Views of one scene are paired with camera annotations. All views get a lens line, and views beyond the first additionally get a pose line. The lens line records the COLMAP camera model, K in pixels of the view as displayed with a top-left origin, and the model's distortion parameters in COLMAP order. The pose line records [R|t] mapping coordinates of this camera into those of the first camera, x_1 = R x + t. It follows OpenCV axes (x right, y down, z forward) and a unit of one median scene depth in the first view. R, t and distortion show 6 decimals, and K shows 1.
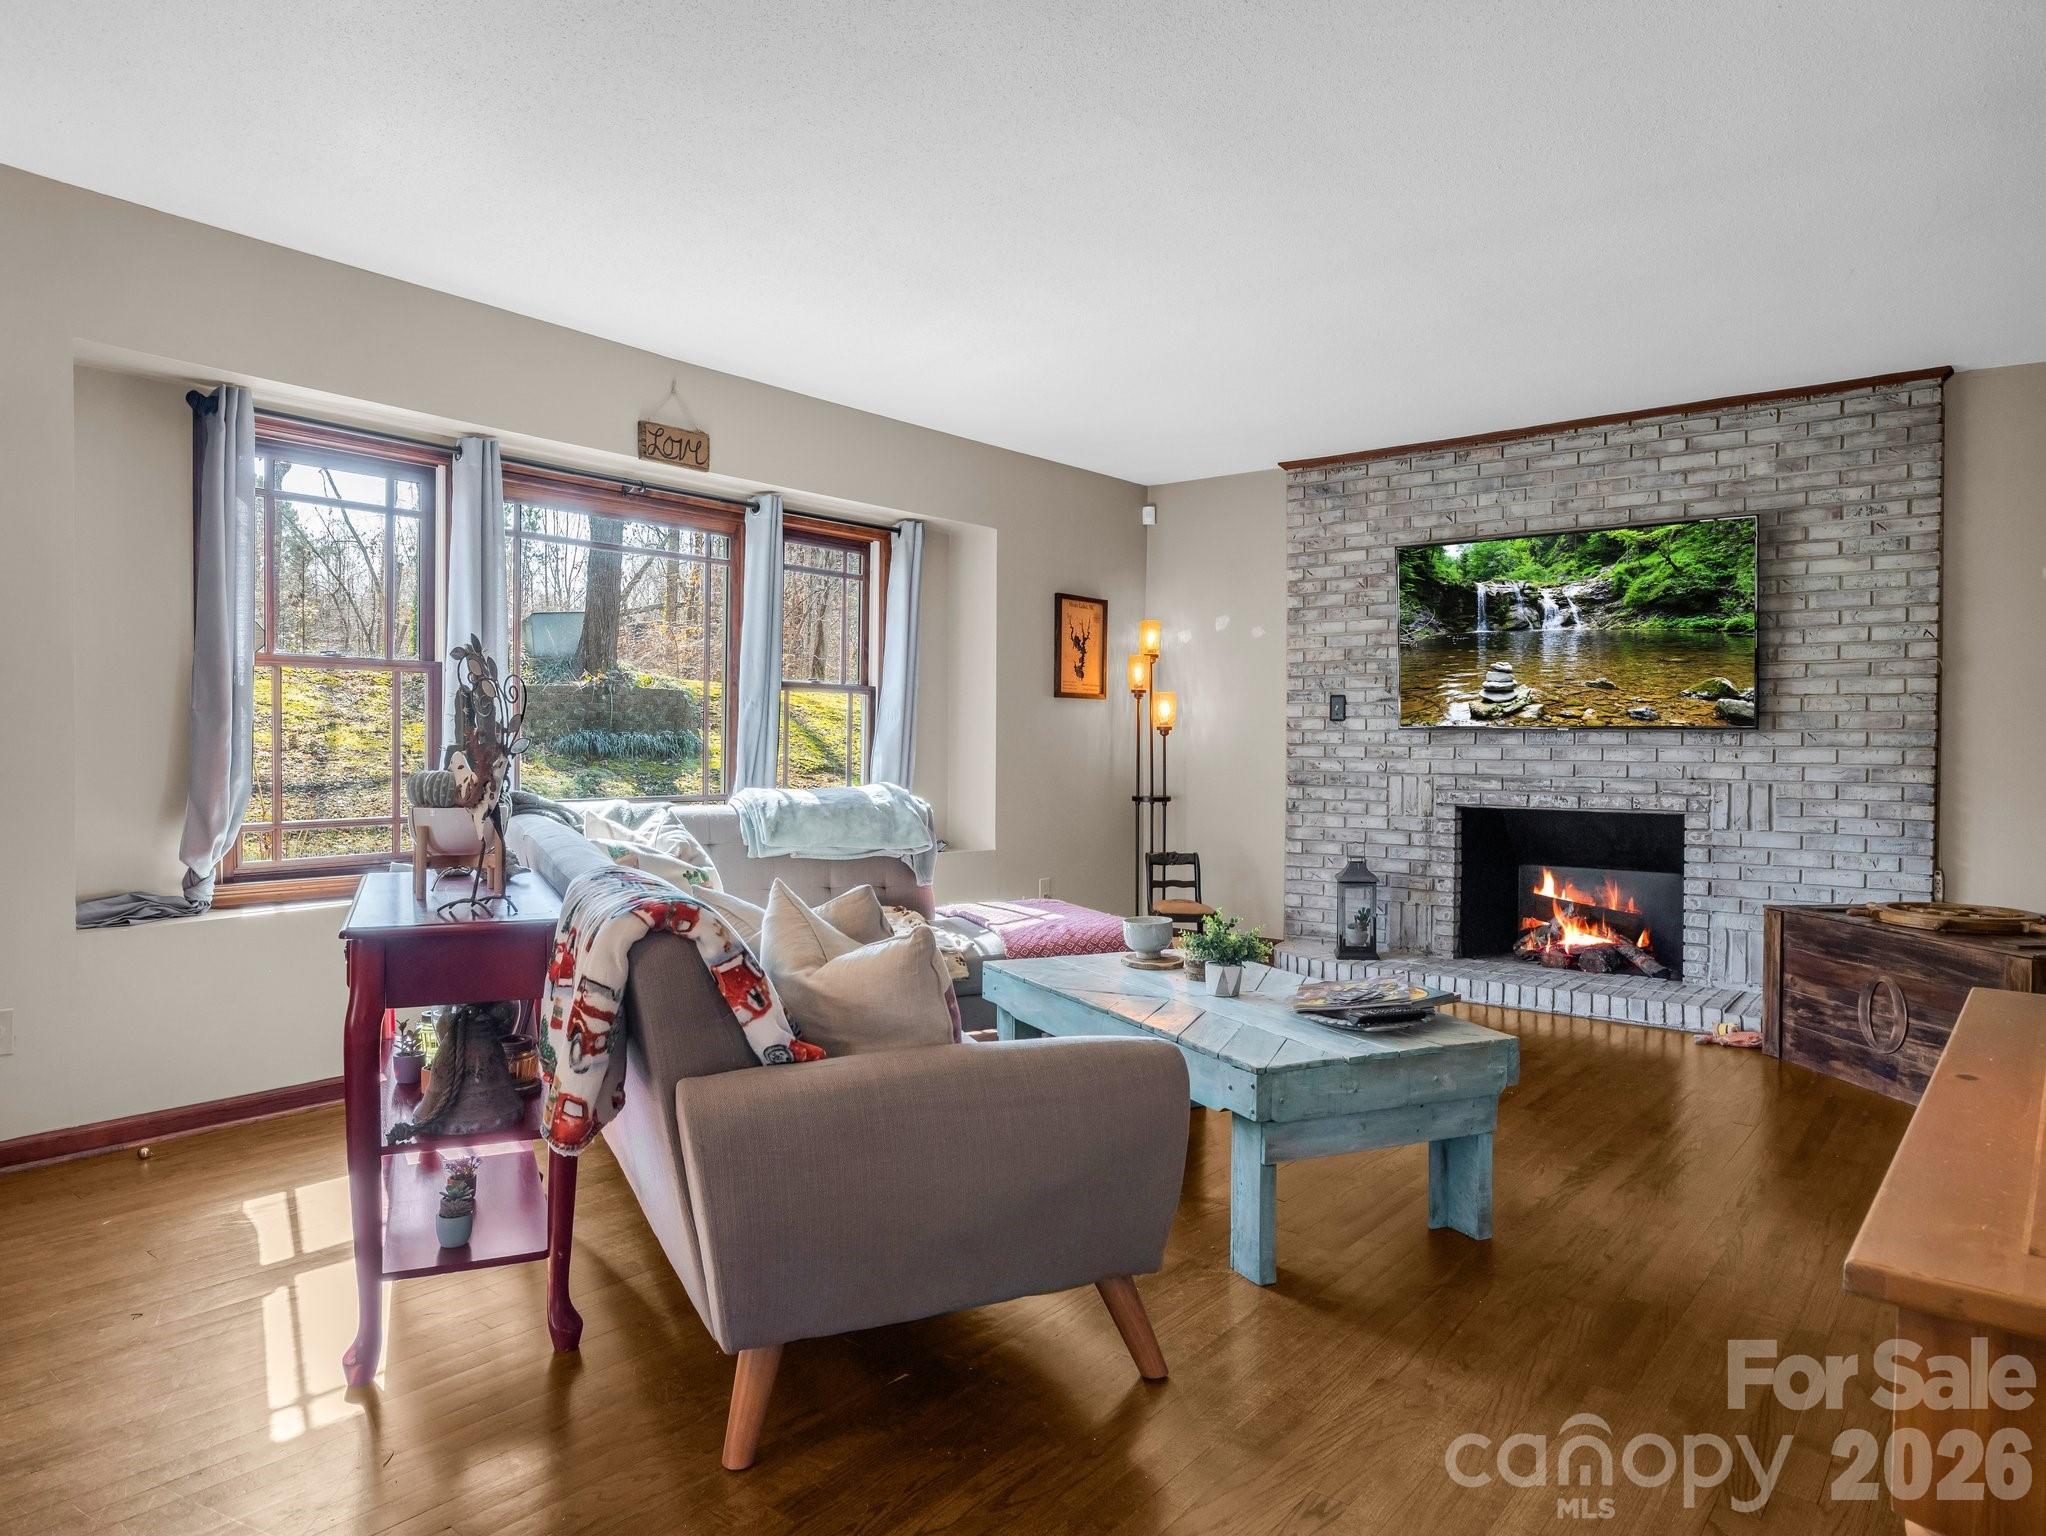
lens RADIAL K [[1324.5, 0, 1022.4], [0, 1324.5, 755.4], [0, 0, 1]] dist [0.004699, 0.000720]
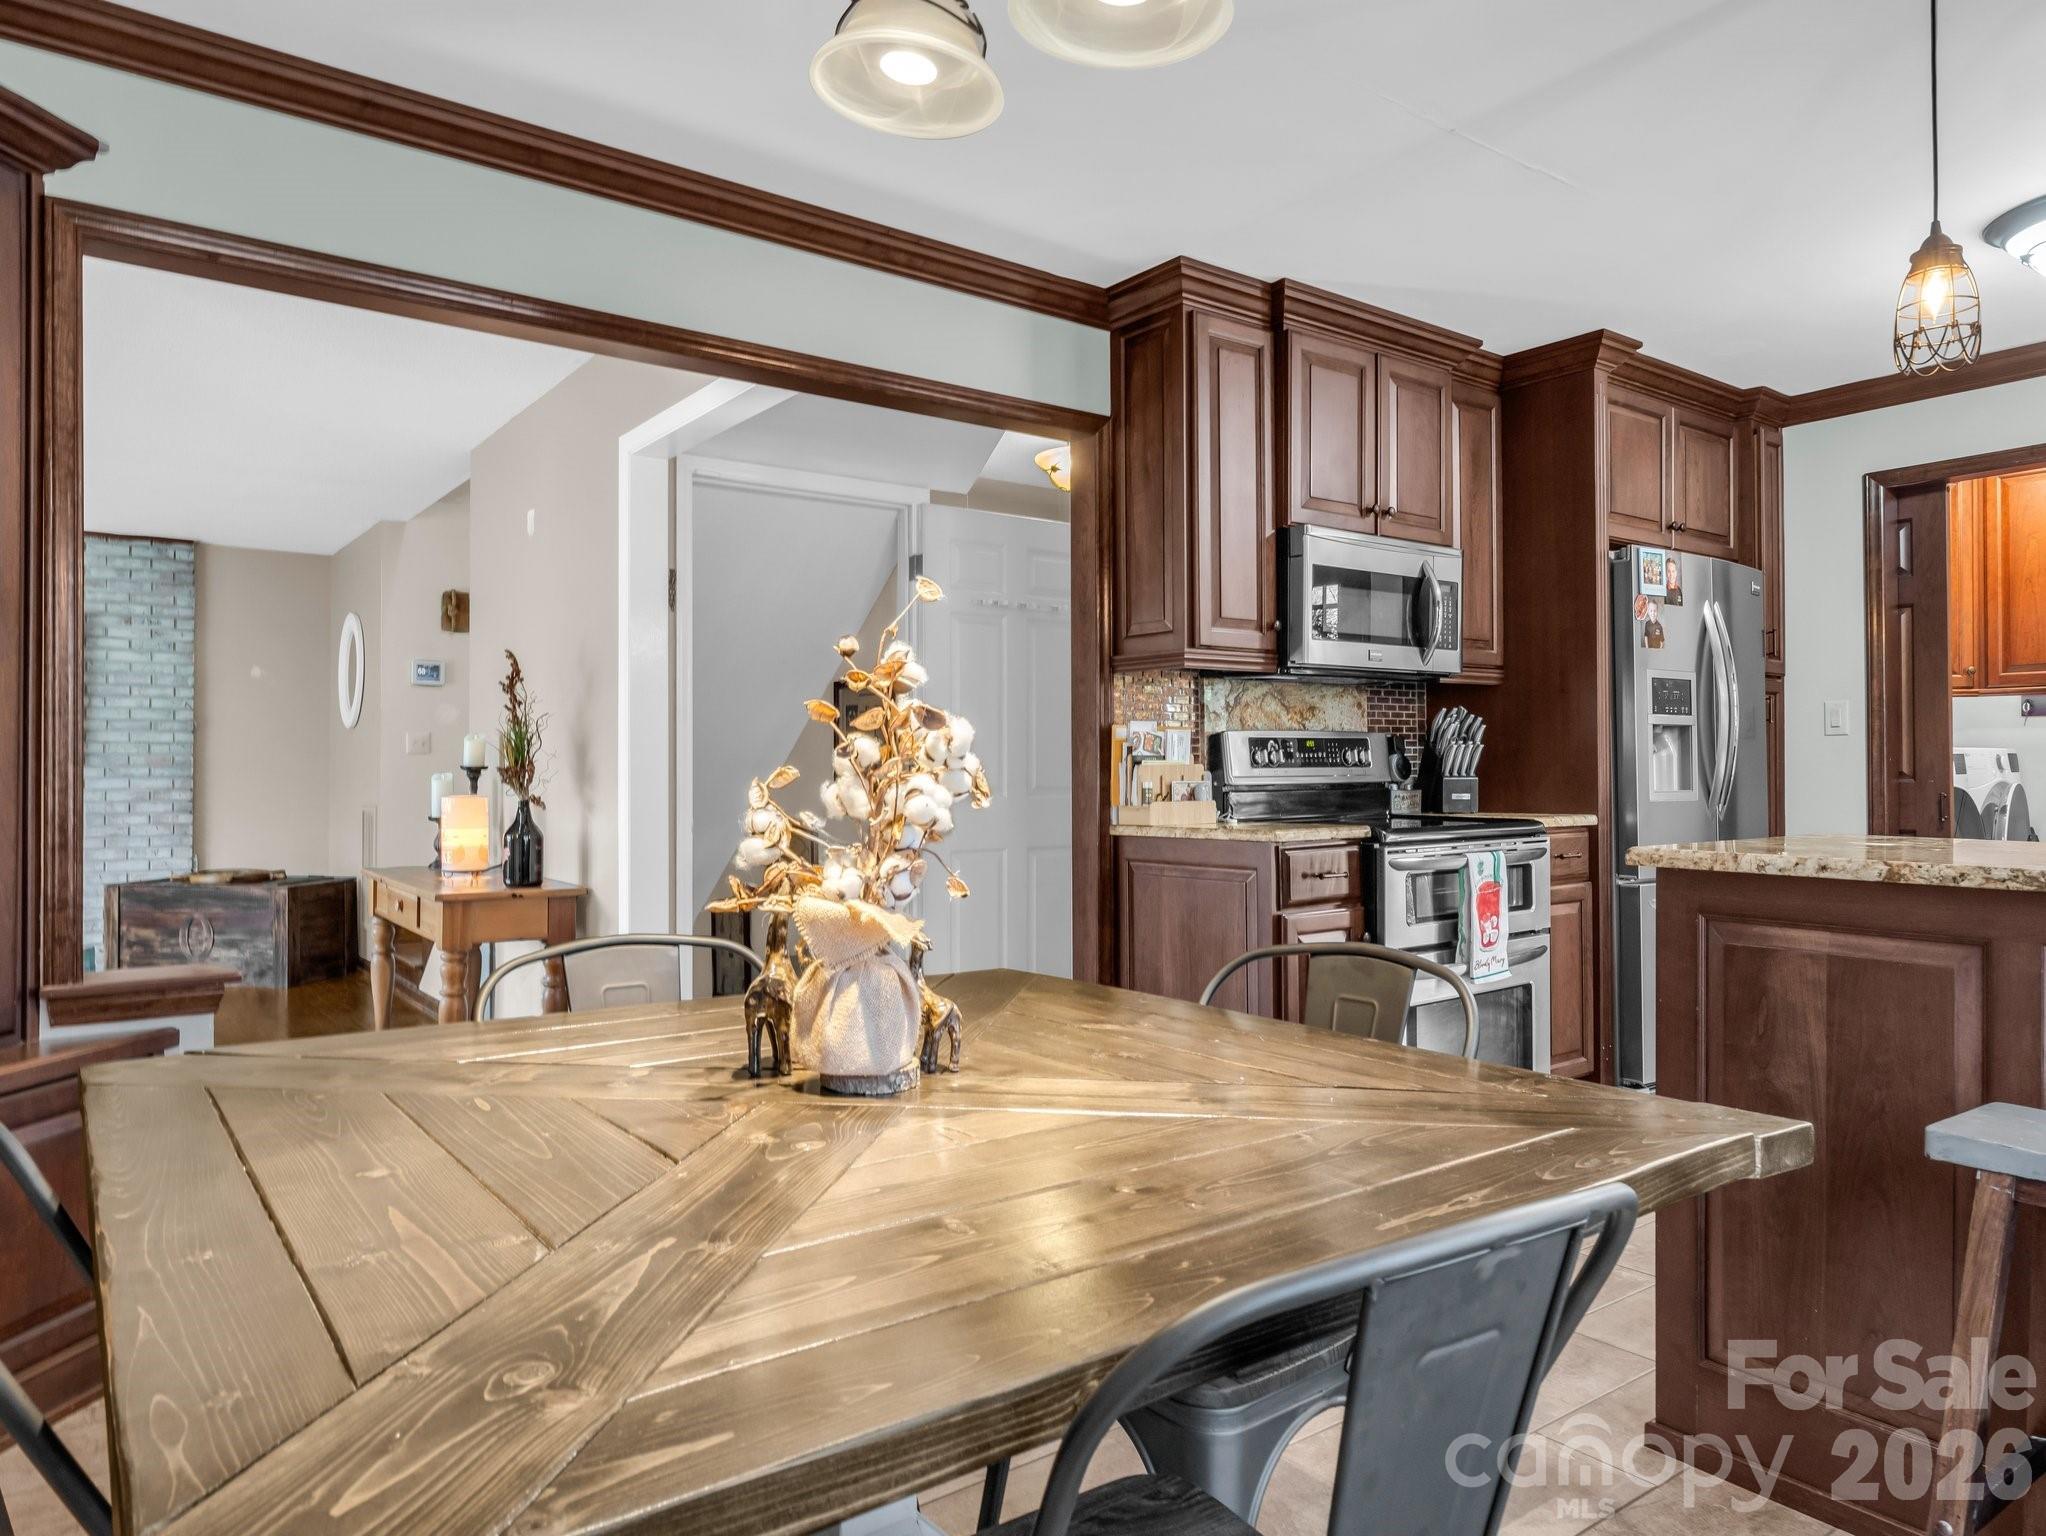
lens RADIAL K [[1324.5, 0, 1021.6], [0, 1324.5, 768.4], [0, 0, 1]] dist [0.004699, 0.000720]
pose [[0.260363, -0.001251, 0.965510, -0.578952], [0.015119, 0.999882, -0.002781, 0.002983], [-0.965393, 0.015322, 0.260351, -0.365529]]
